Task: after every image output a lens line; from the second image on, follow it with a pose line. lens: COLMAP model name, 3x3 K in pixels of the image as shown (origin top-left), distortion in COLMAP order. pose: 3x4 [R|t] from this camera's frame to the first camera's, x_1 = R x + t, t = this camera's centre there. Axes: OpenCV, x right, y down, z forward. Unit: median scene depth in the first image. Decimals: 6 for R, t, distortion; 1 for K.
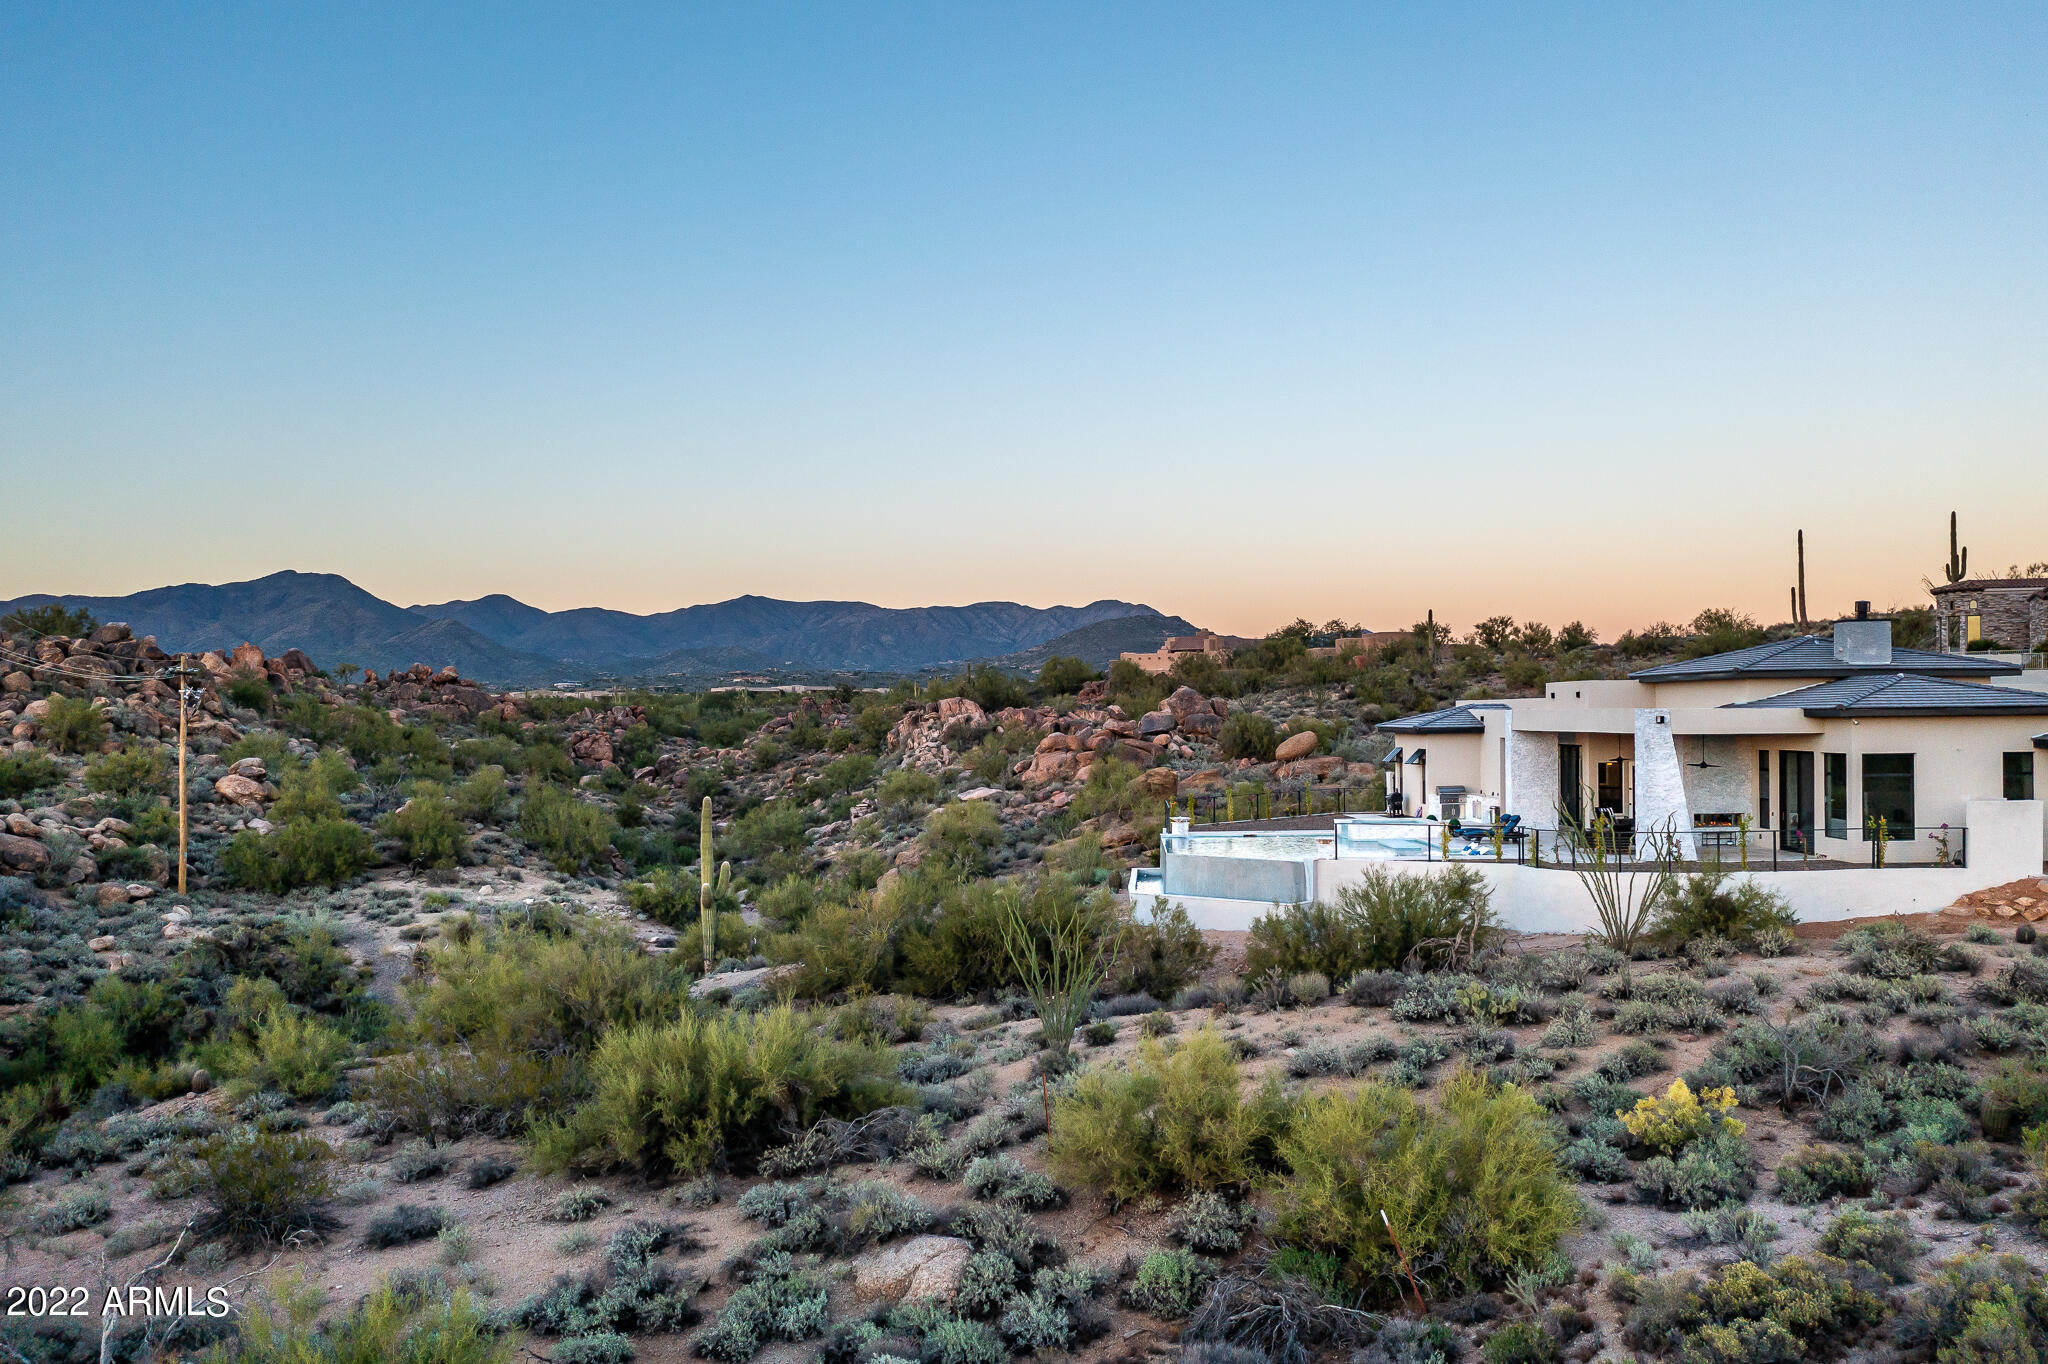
lens RADIAL K [[1728.2, 0, 1030.3], [0, 1728.2, 720.4], [0, 0, 1]] dist [-0.032305, 0.076582]
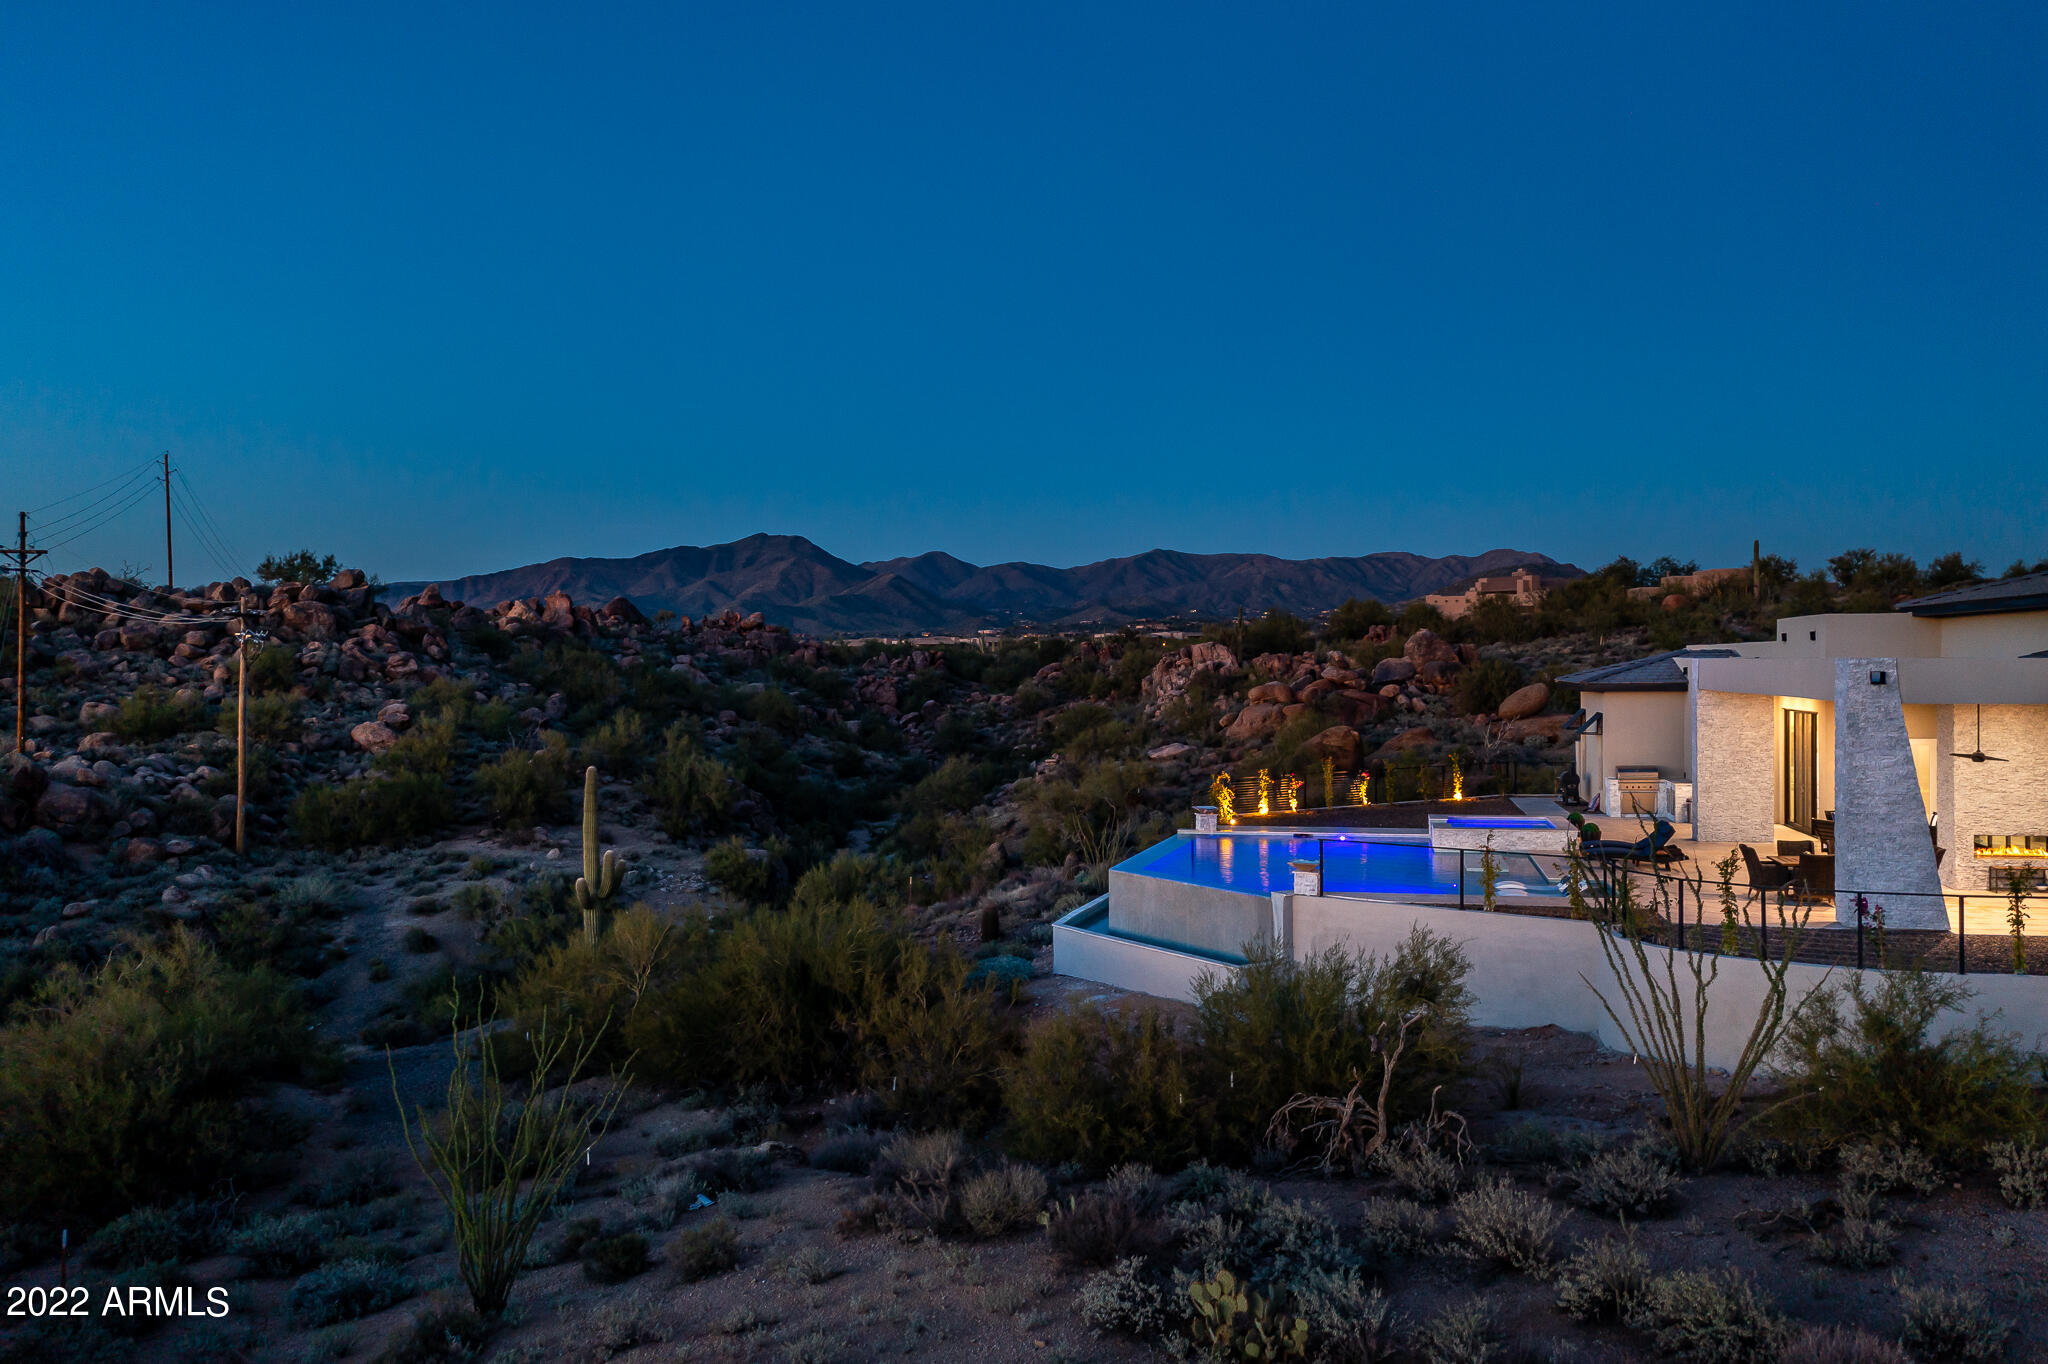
lens RADIAL K [[1603.1, 0, 1011.2], [0, 1603.1, 684.9], [0, 0, 1]] dist [-0.032966, 0.068013]
pose [[0.968387, 0.006362, -0.249371, 0.093450], [-0.003206, 0.999910, 0.013058, -0.001759], [0.249431, -0.011845, 0.968320, 0.178765]]
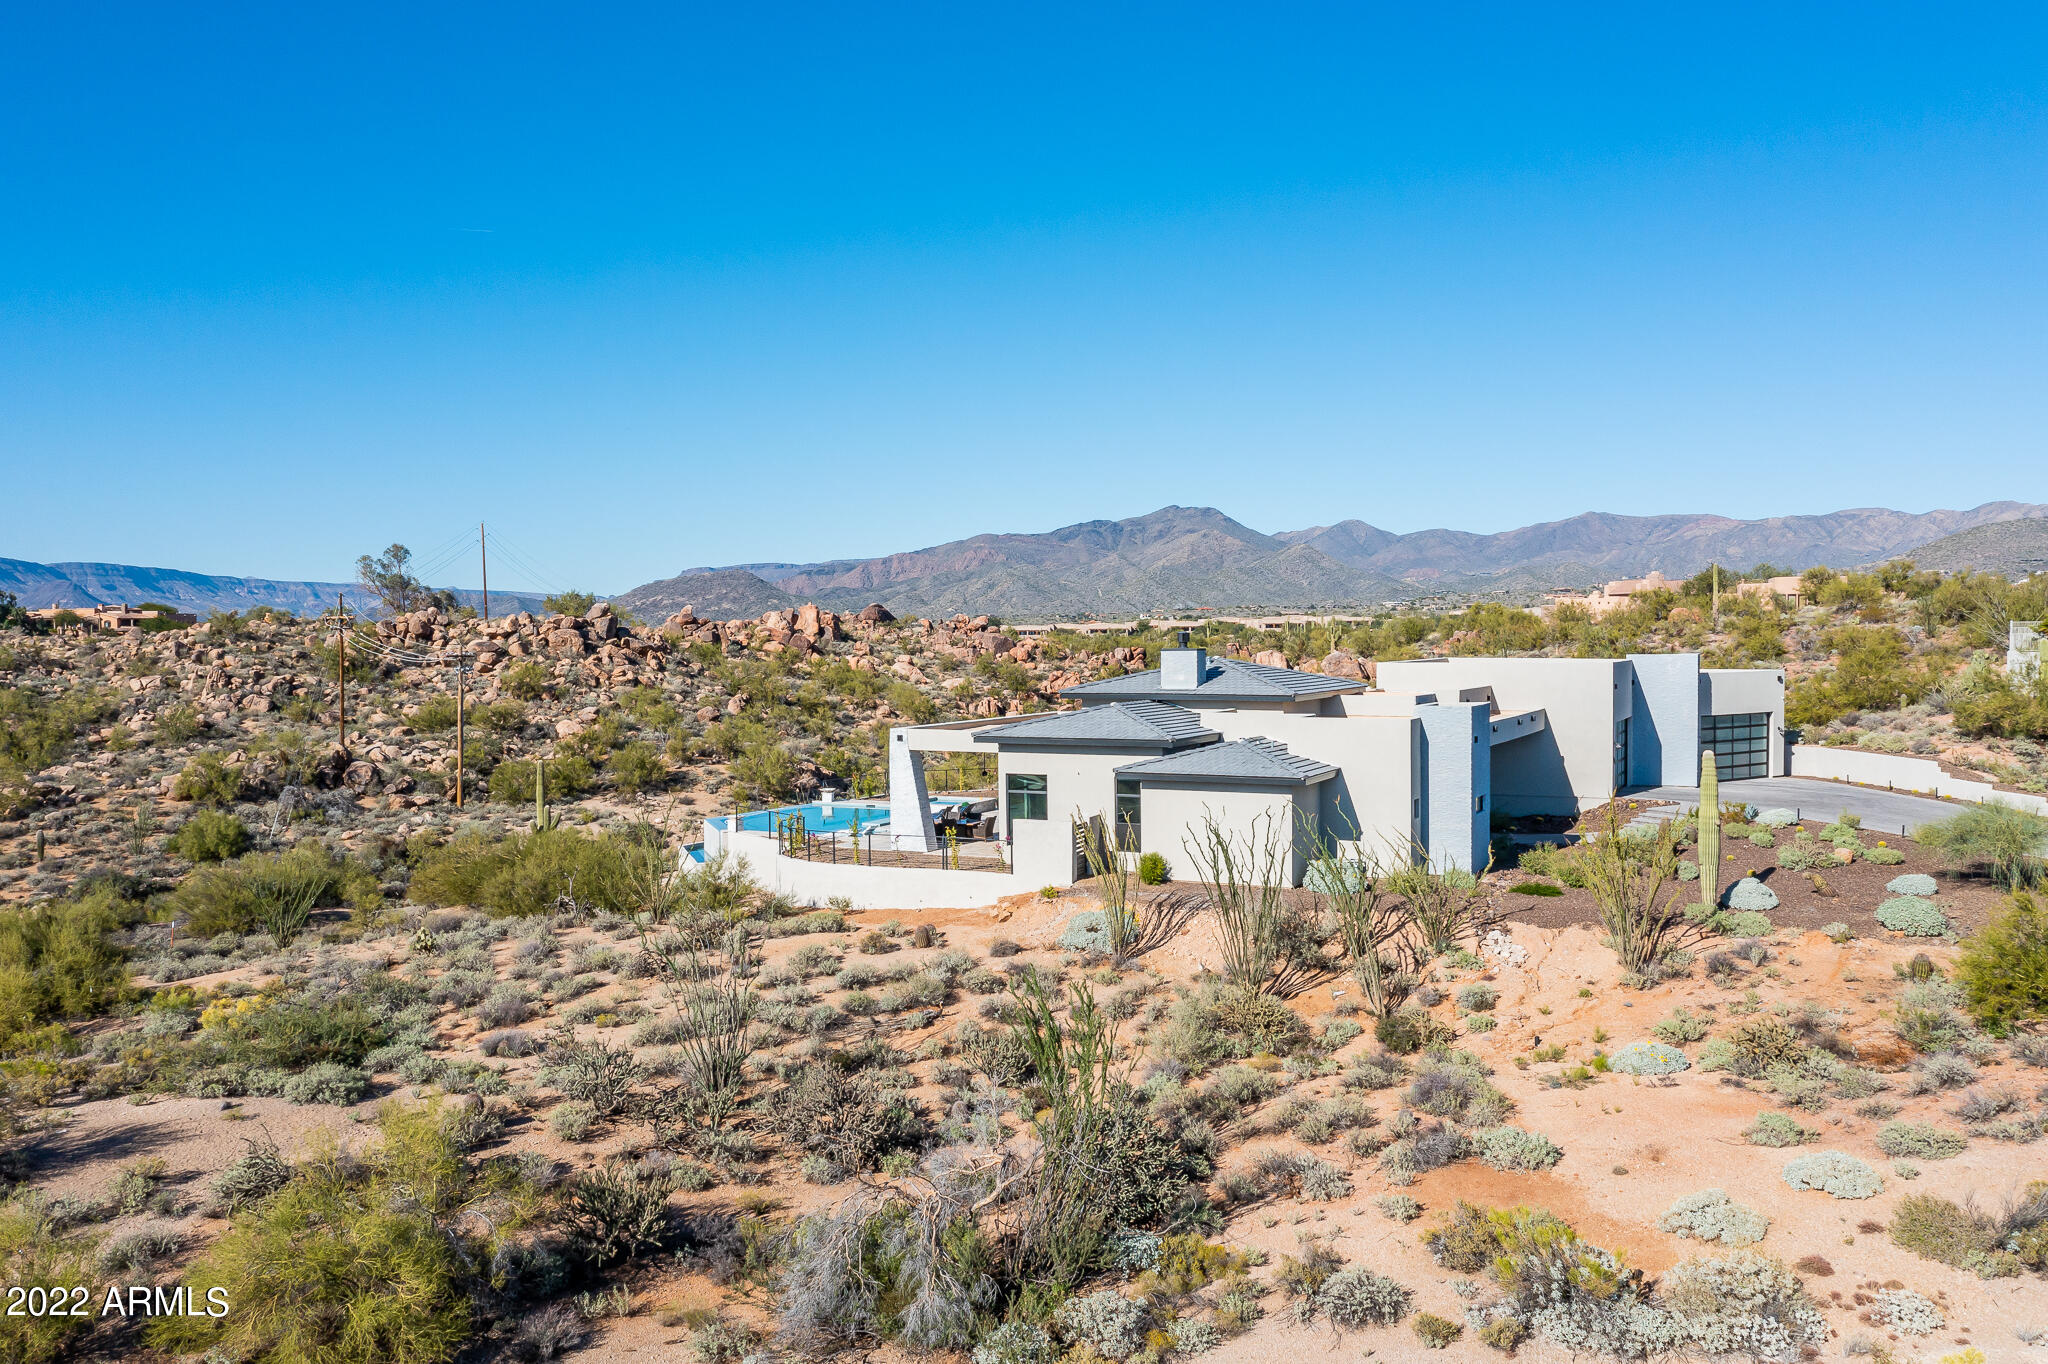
lens RADIAL K [[1603.1, 0, 1011.2], [0, 1603.1, 684.9], [0, 0, 1]] dist [-0.032966, 0.068013]
pose [[0.873624, 0.012588, -0.486439, 0.423962], [0.002777, 0.999520, 0.030854, -0.031290], [0.486594, -0.028305, 0.873170, 0.009301]]
